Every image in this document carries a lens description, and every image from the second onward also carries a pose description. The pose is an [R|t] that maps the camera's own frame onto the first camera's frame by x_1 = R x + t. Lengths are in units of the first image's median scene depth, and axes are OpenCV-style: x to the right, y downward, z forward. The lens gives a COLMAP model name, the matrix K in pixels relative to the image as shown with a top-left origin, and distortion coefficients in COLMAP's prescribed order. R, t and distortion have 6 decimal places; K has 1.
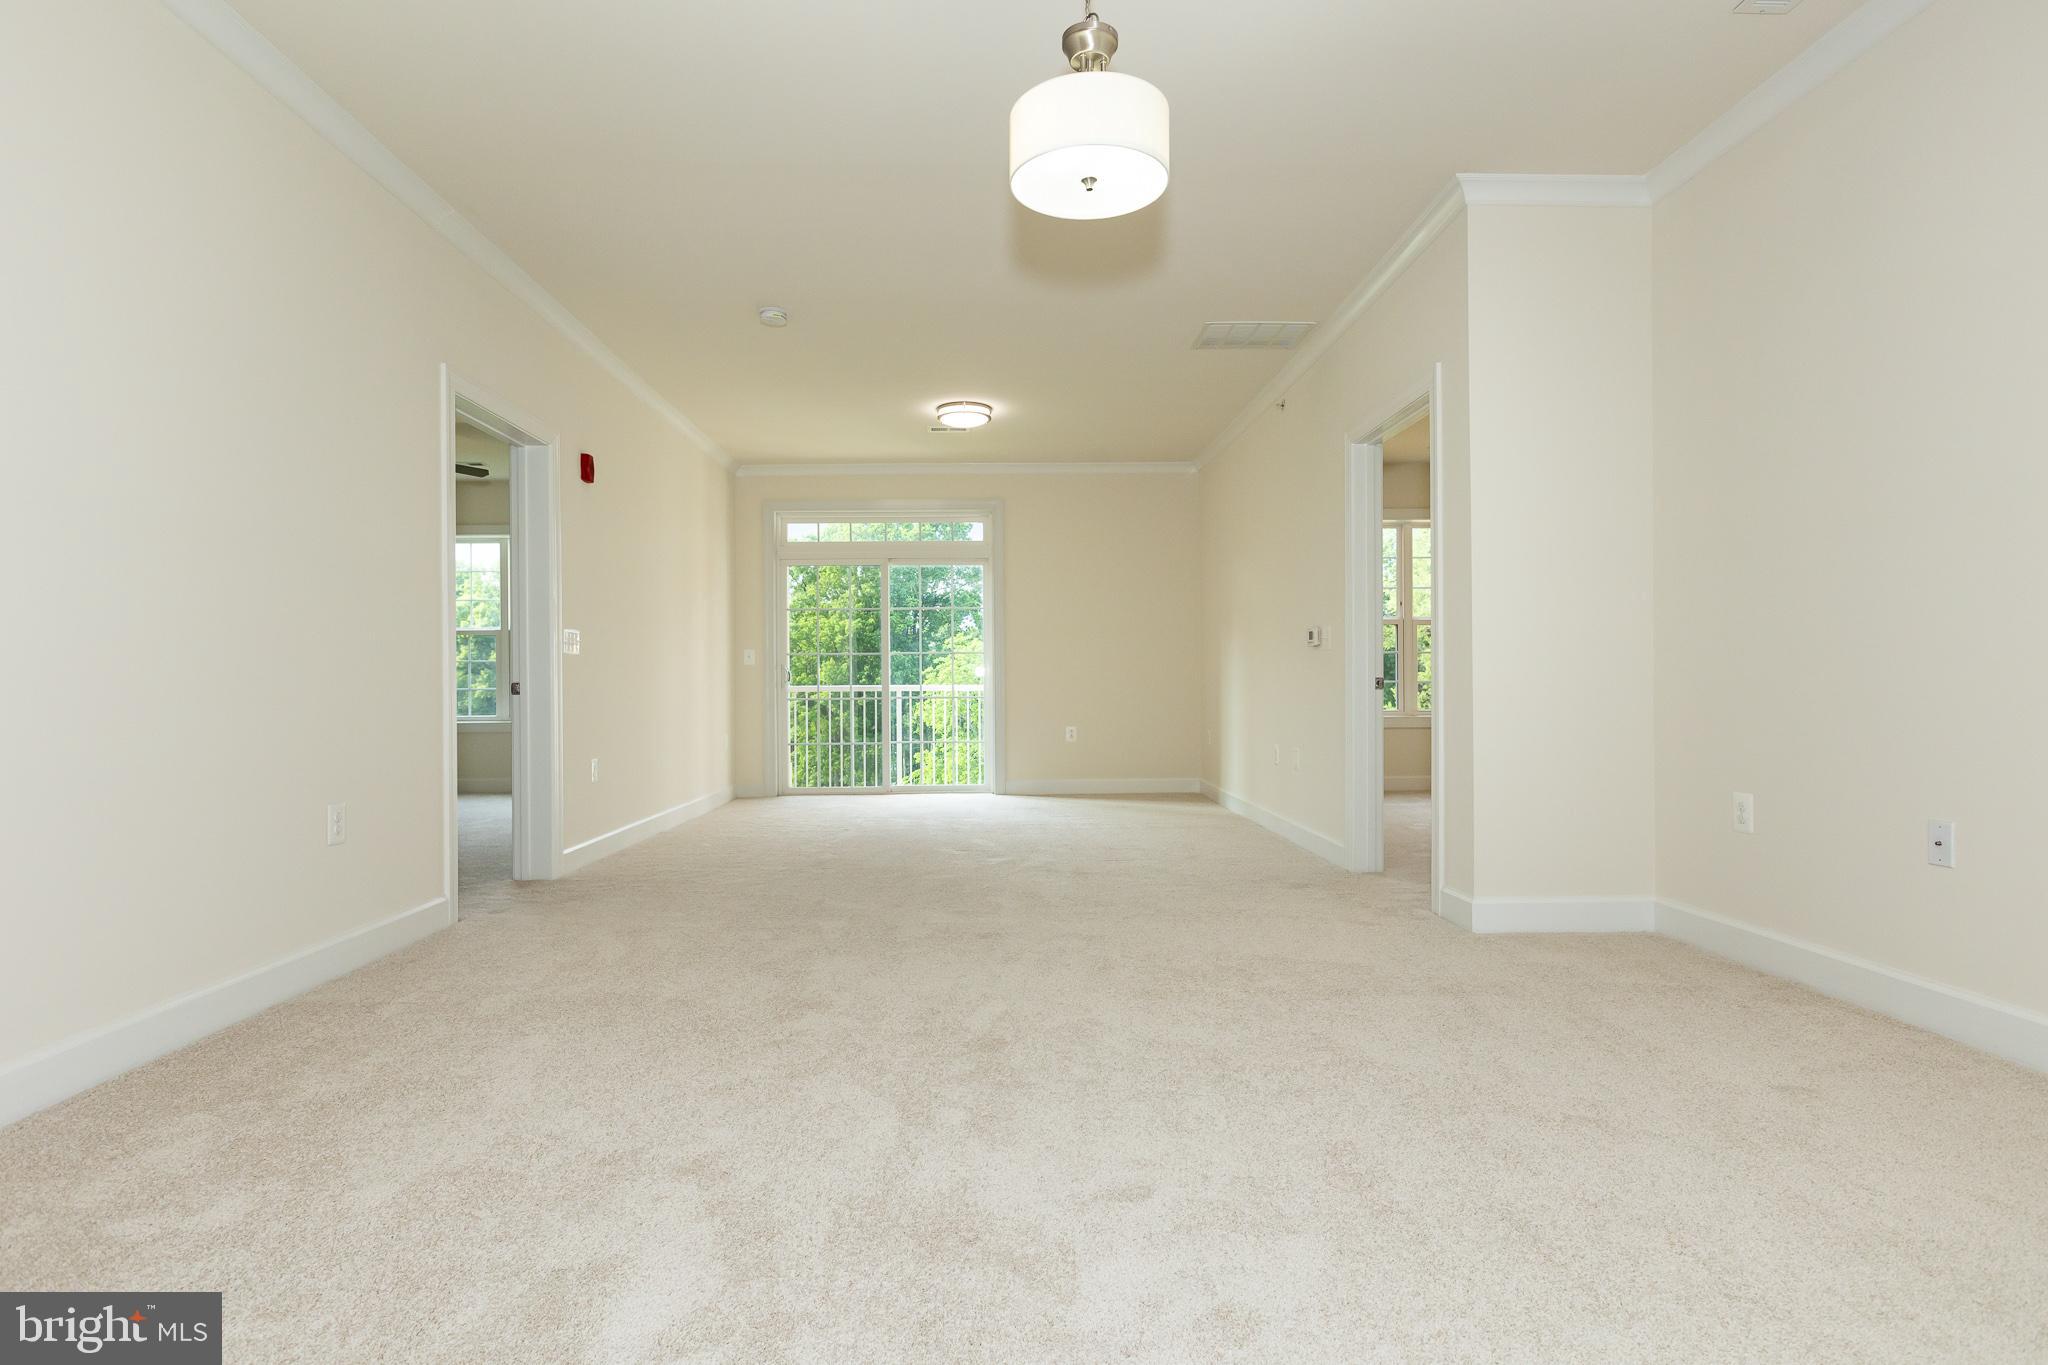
lens RADIAL K [[1061.4, 0, 984.8], [0, 1061.4, 690.8], [0, 0, 1]] dist [0.000098, -0.000032]
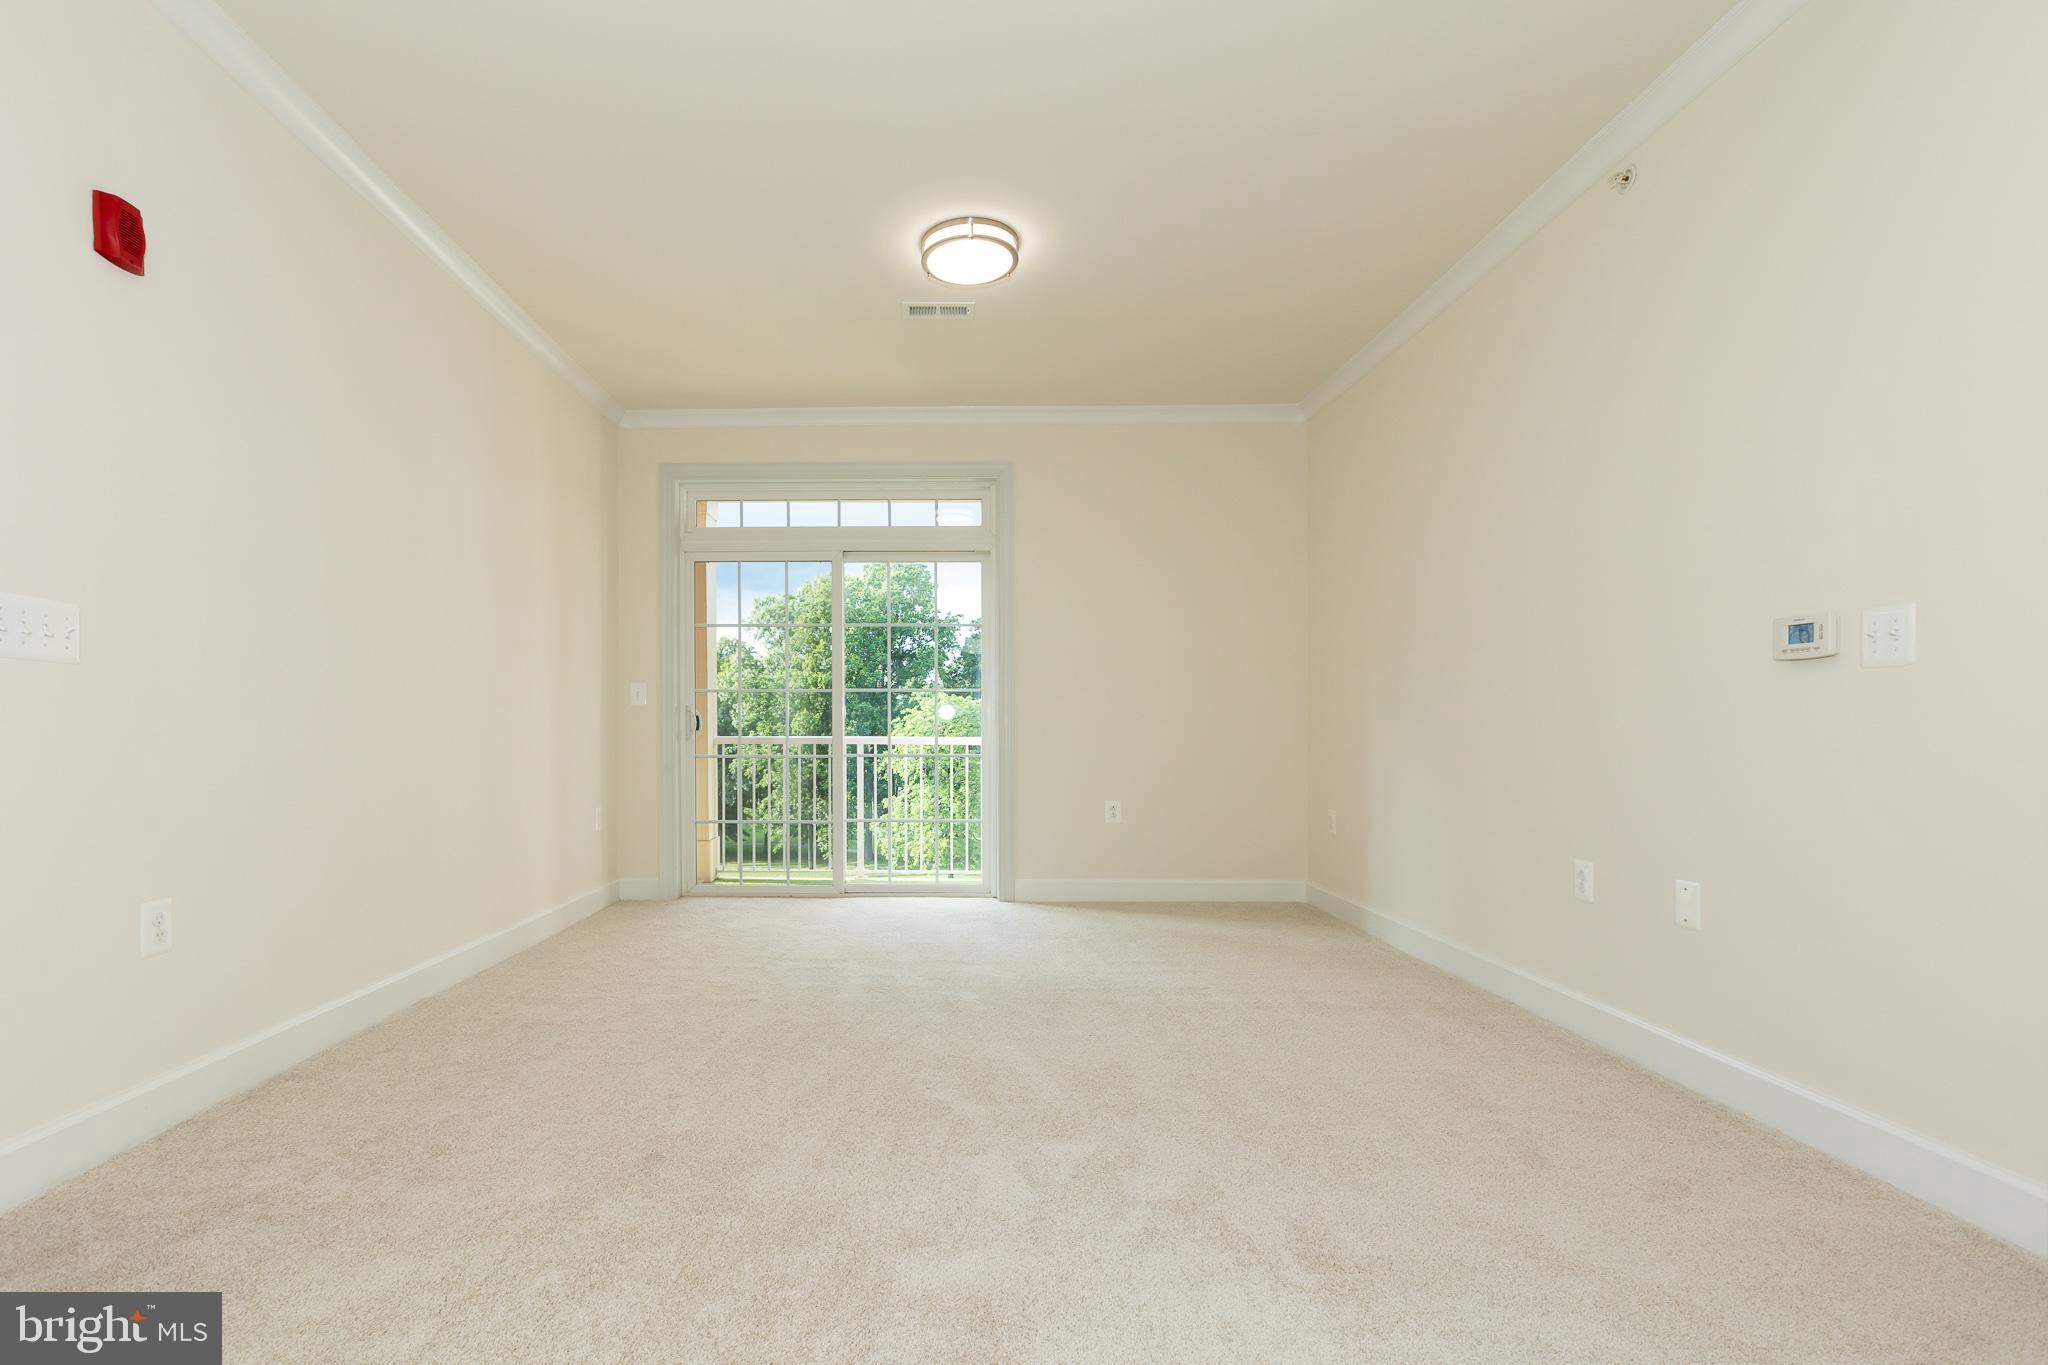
lens RADIAL K [[946.9, 0, 929.7], [0, 946.9, 741.5], [0, 0, 1]] dist [-0.000909, 0.000122]
pose [[0.999836, 0.006541, -0.016871, -0.020380], [-0.006512, 0.999977, 0.001782, -0.003403], [0.016882, -0.001672, 0.999856, 0.324630]]
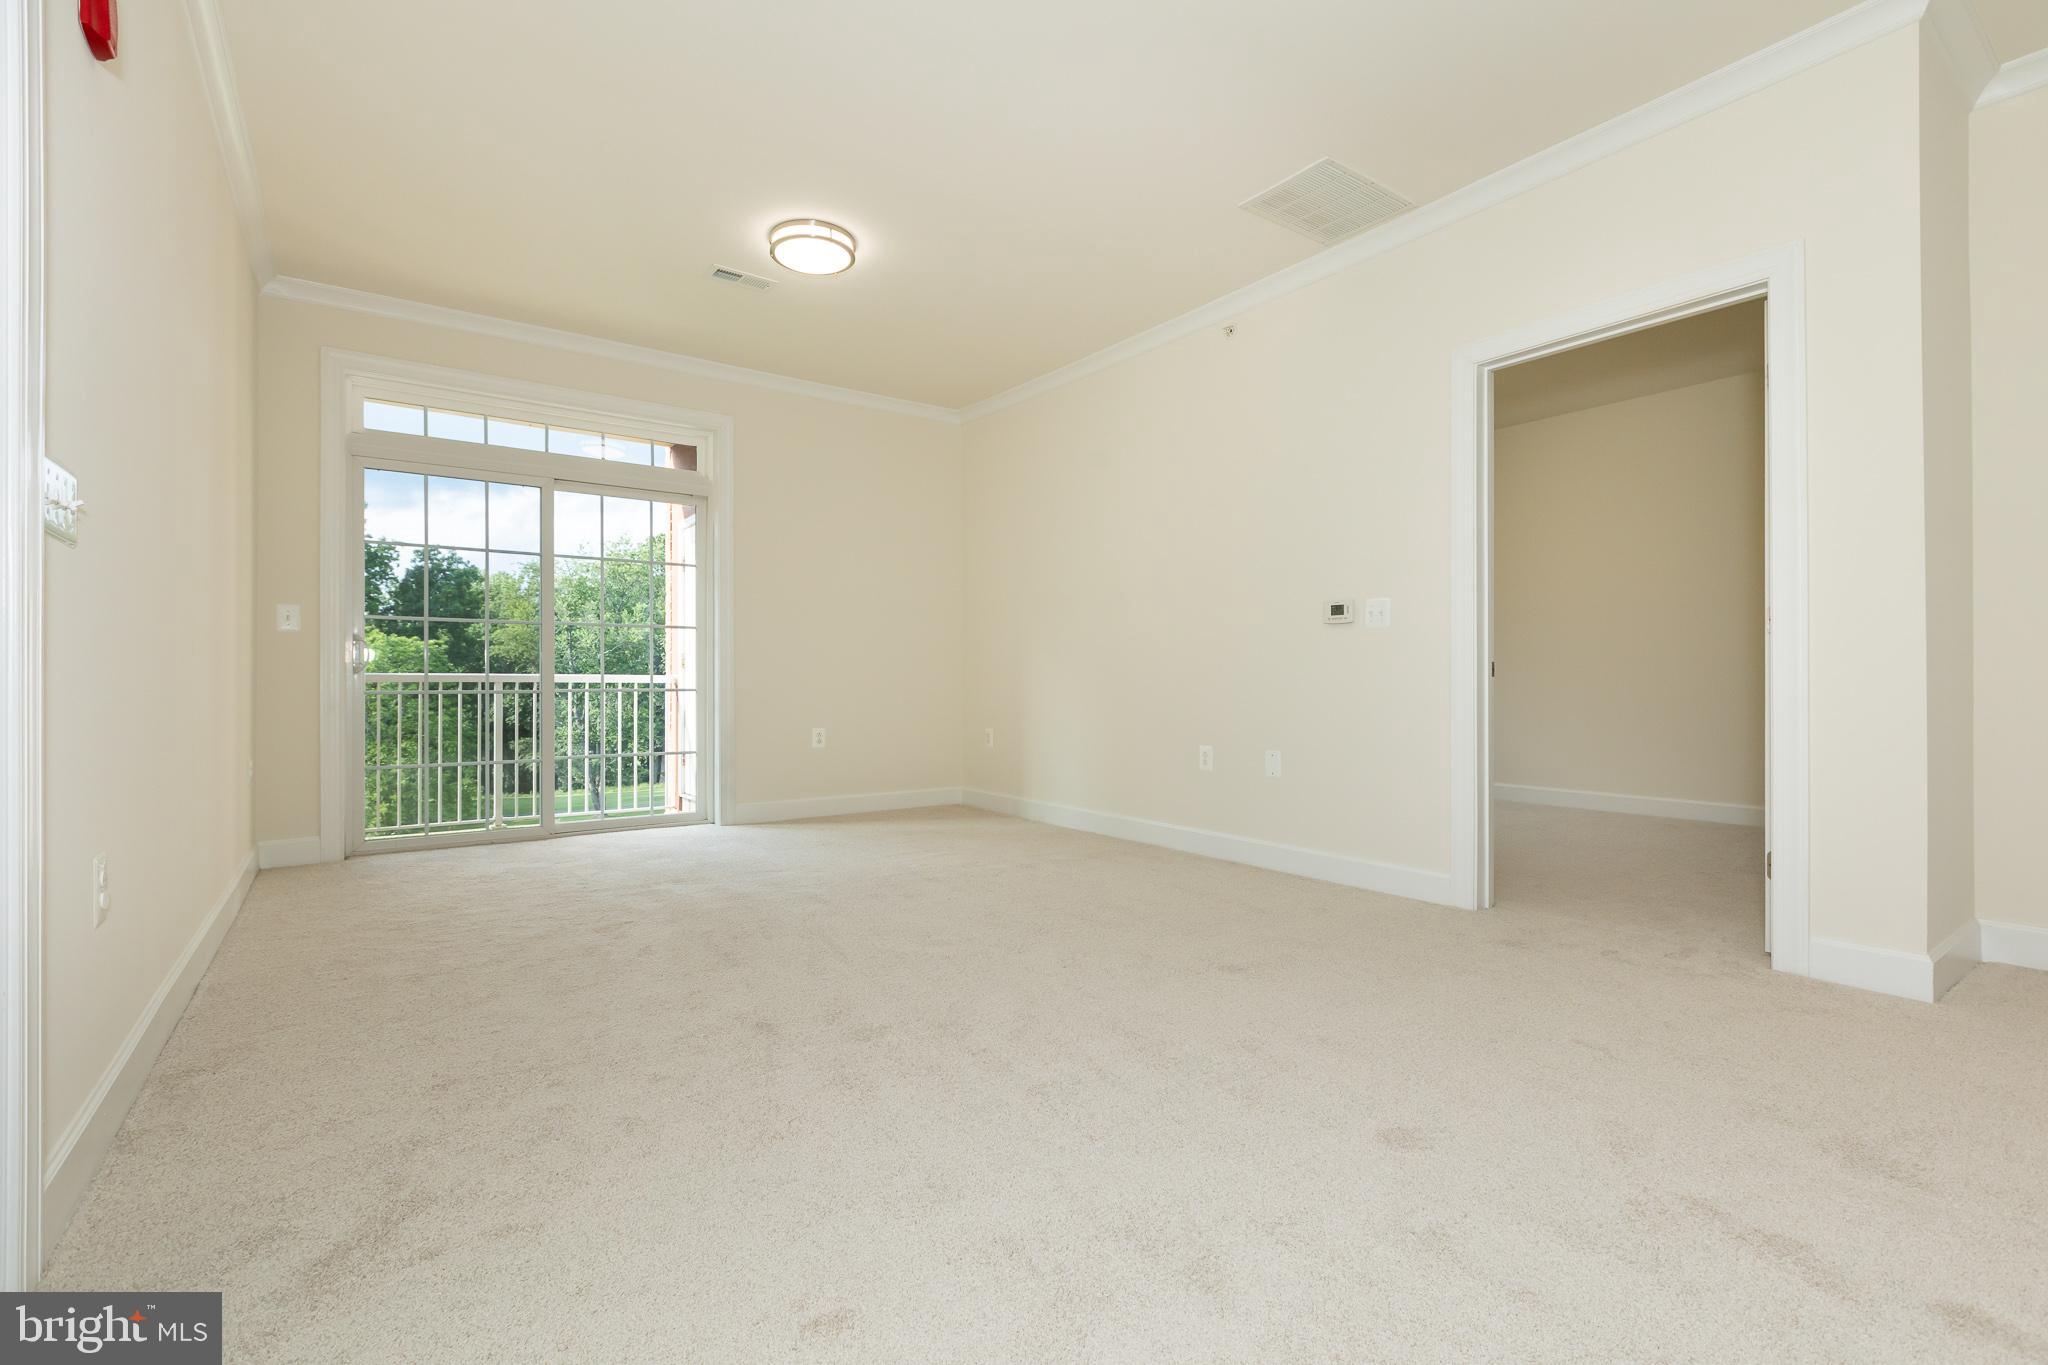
lens RADIAL K [[916.8, 0, 1009.5], [0, 916.8, 682.7], [0, 0, 1]] dist [-0.001199, -0.000248]
pose [[0.811071, 0.004969, 0.584926, -0.159812], [-0.001004, 0.999974, -0.007103, 0.004354], [-0.584946, 0.005173, 0.811056, 0.310310]]
